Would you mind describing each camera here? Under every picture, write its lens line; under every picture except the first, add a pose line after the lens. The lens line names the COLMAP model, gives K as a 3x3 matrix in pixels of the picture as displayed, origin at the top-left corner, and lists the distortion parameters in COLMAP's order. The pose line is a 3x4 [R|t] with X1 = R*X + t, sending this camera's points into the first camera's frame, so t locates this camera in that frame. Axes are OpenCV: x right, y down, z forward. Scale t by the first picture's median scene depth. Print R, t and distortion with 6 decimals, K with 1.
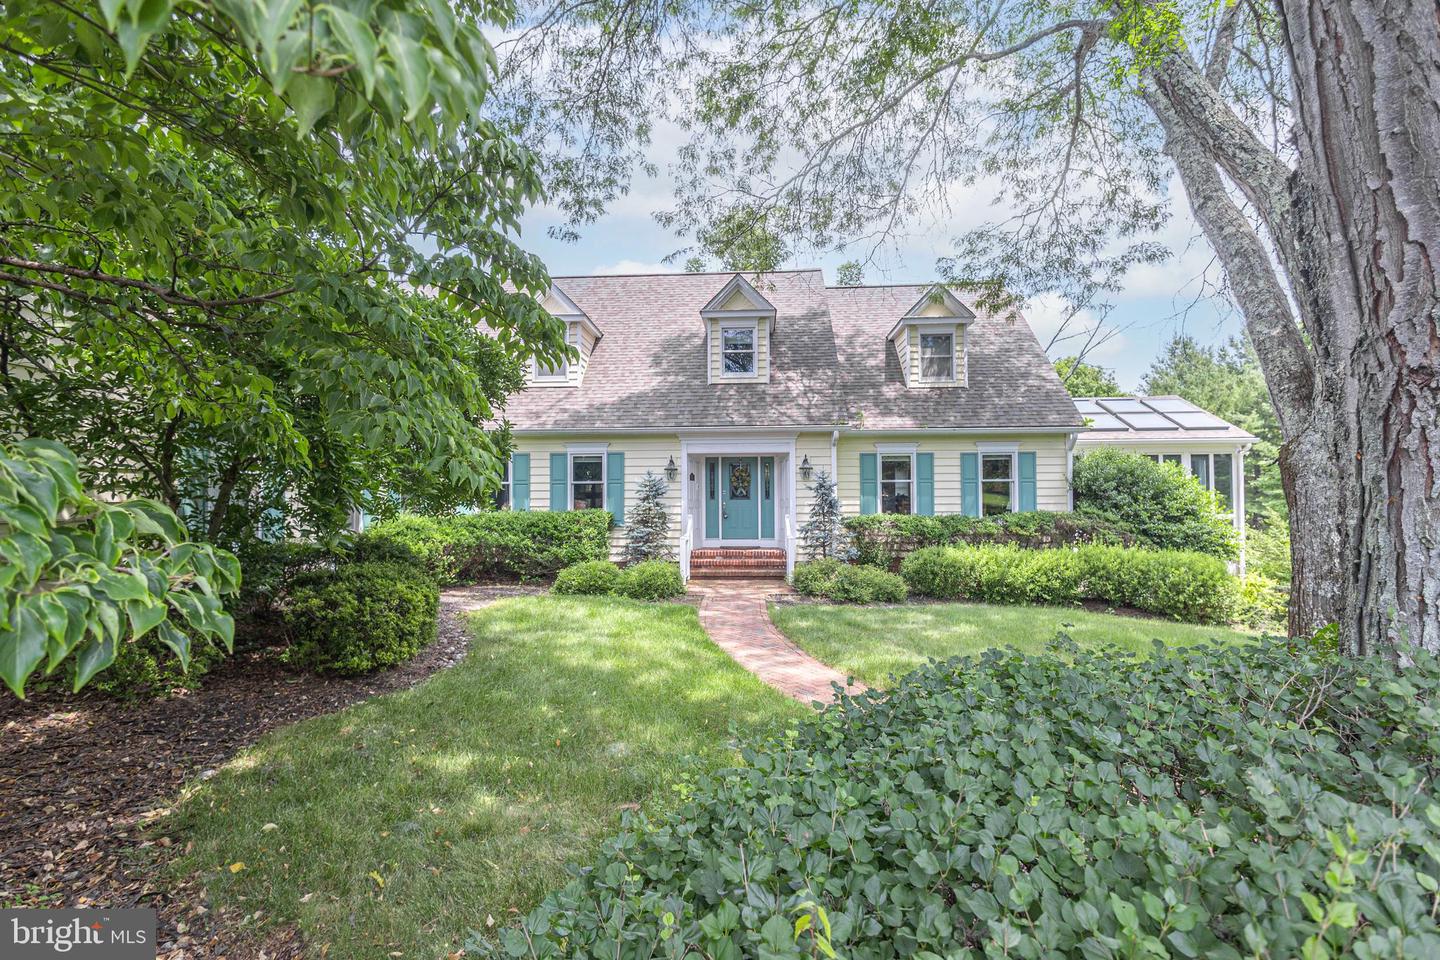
lens RADIAL K [[671.4, 0, 719.6], [0, 671.4, 484.2], [0, 0, 1]] dist [0.003306, -0.000386]
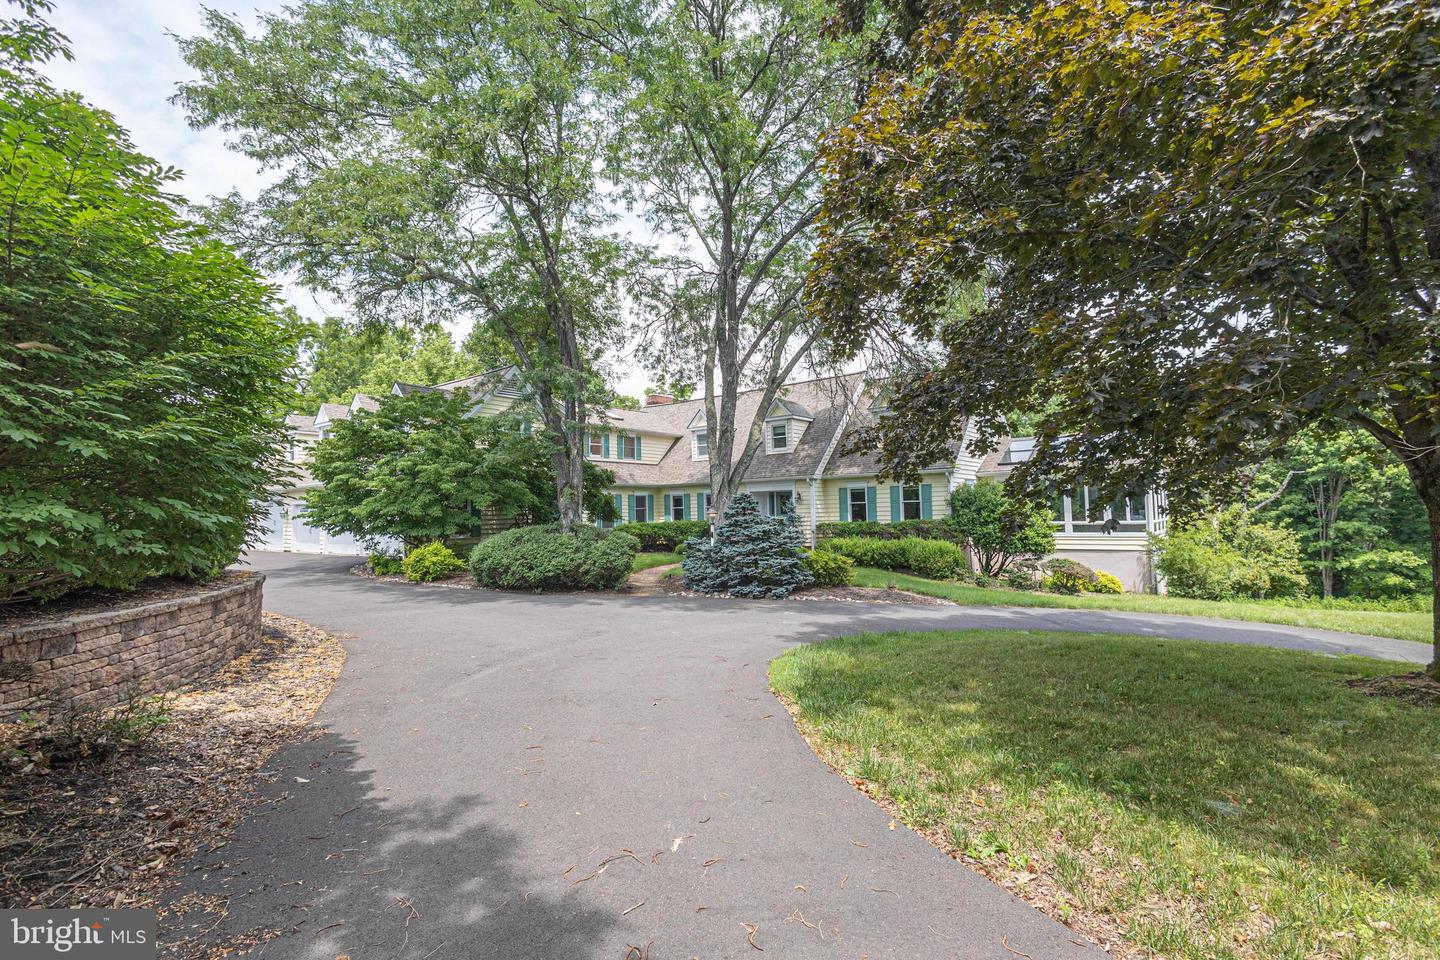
lens RADIAL K [[671.4, 0, 720.1], [0, 671.4, 481.9], [0, 0, 1]] dist [0.003306, -0.000386]
pose [[0.812541, -0.037026, -0.581728, 1.041500], [0.032017, 0.999309, -0.018885, -0.040040], [0.582025, -0.003281, 0.813164, -0.684114]]
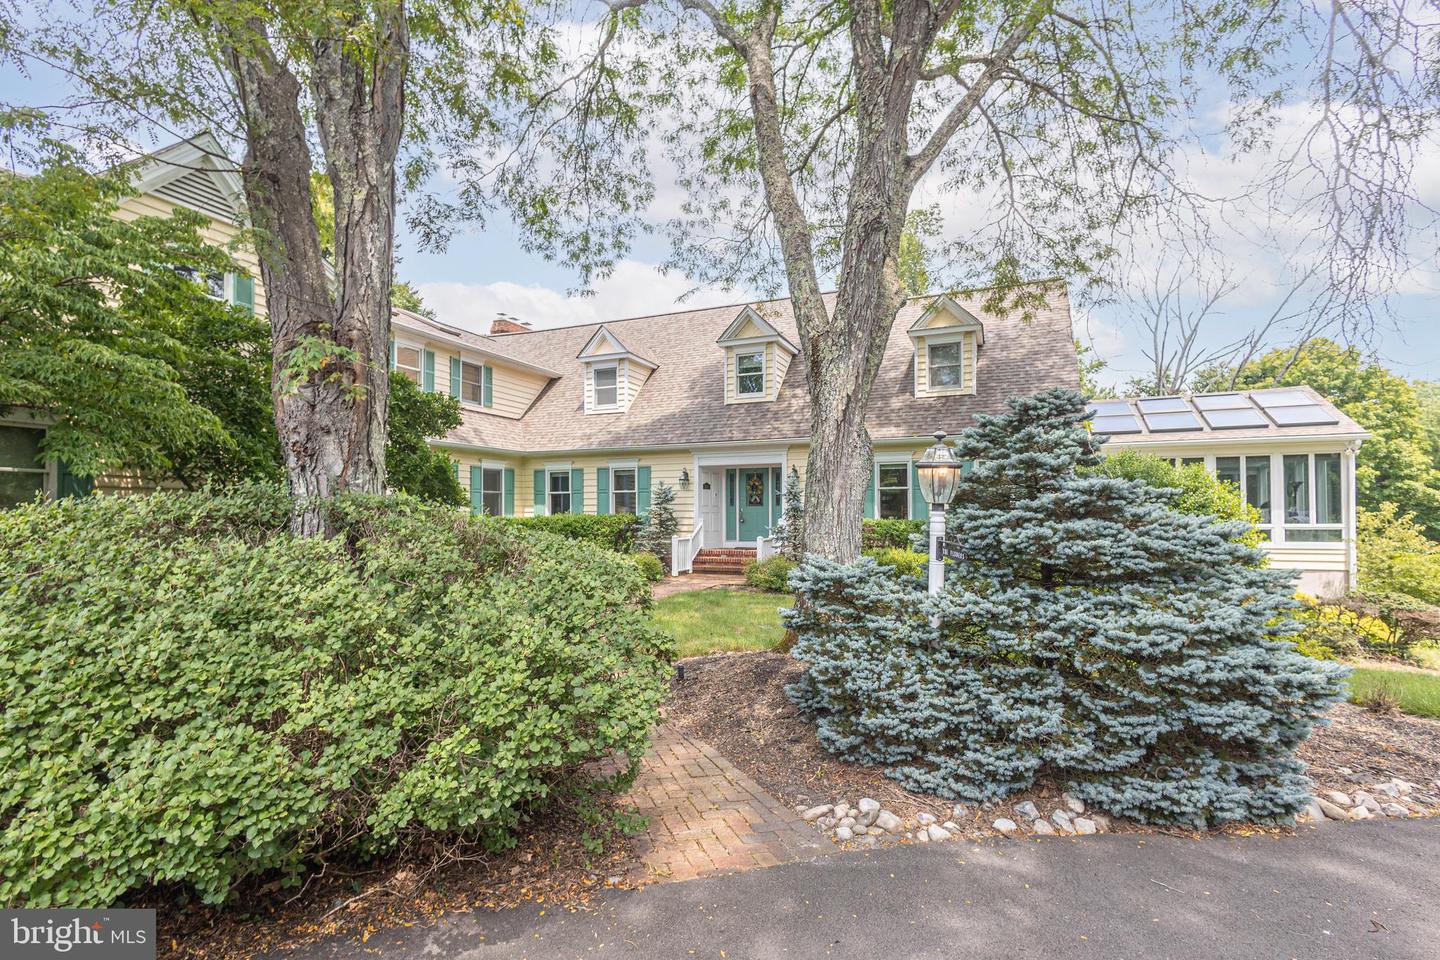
lens RADIAL K [[671.4, 0, 724.1], [0, 671.4, 508.5], [0, 0, 1]] dist [0.003306, -0.000386]
pose [[0.941280, 0.002404, -0.337619, 0.382278], [0.005244, 0.999750, 0.021741, 0.002566], [0.337587, -0.022235, 0.941032, -0.081700]]
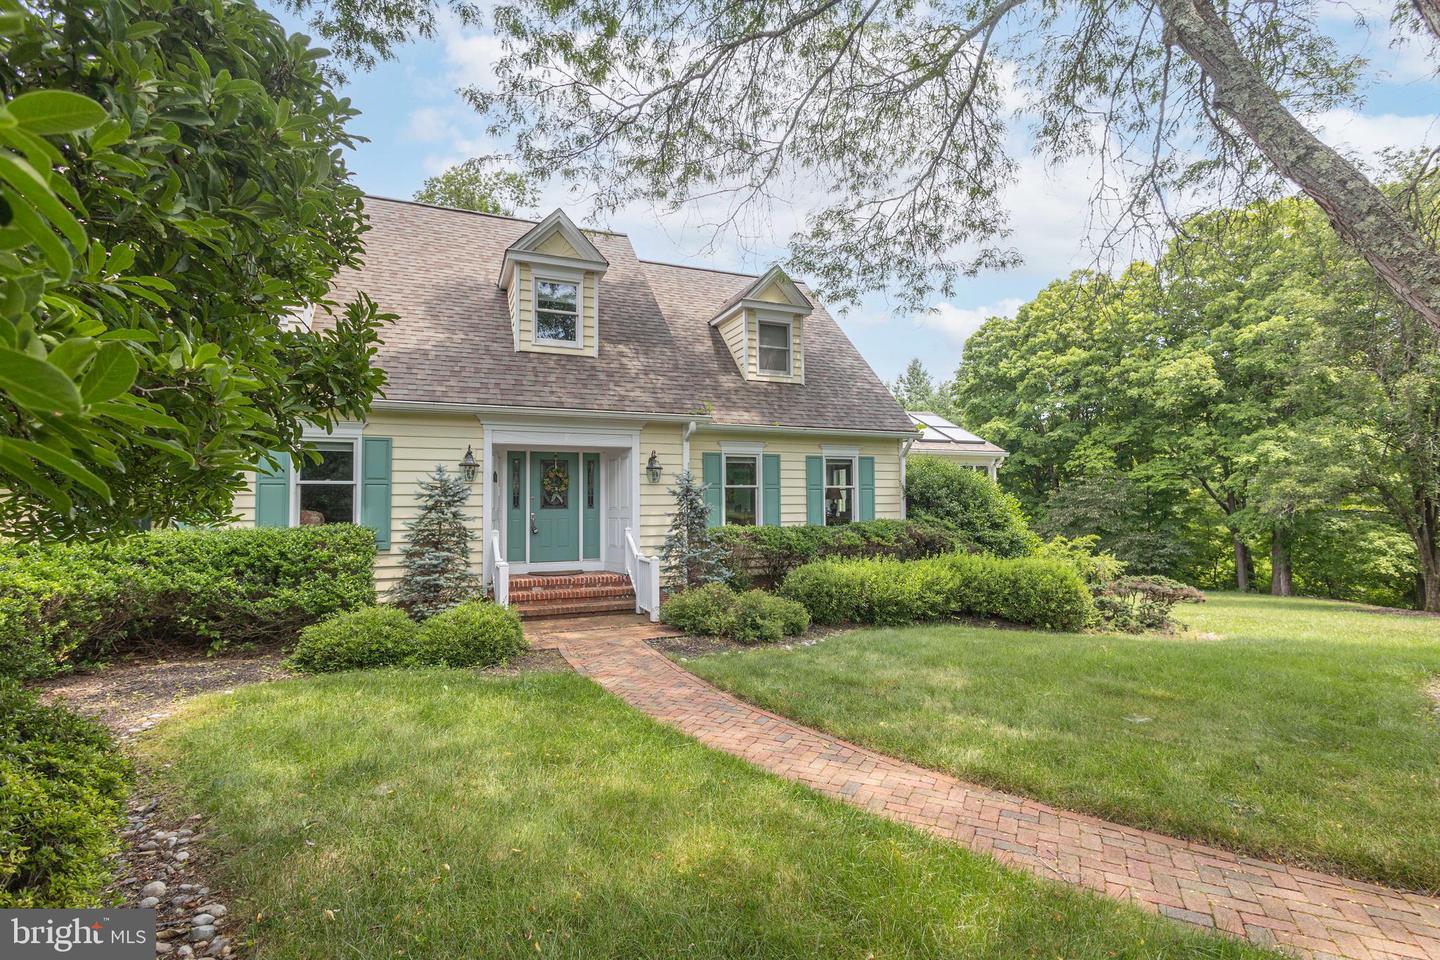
lens RADIAL K [[671.4, 0, 718.1], [0, 671.4, 479.2], [0, 0, 1]] dist [0.003306, -0.000386]
pose [[0.895436, 0.016478, 0.444885, -0.147924], [-0.004594, 0.999604, -0.027776, 0.010459], [-0.445166, 0.022828, 0.895157, 0.259586]]
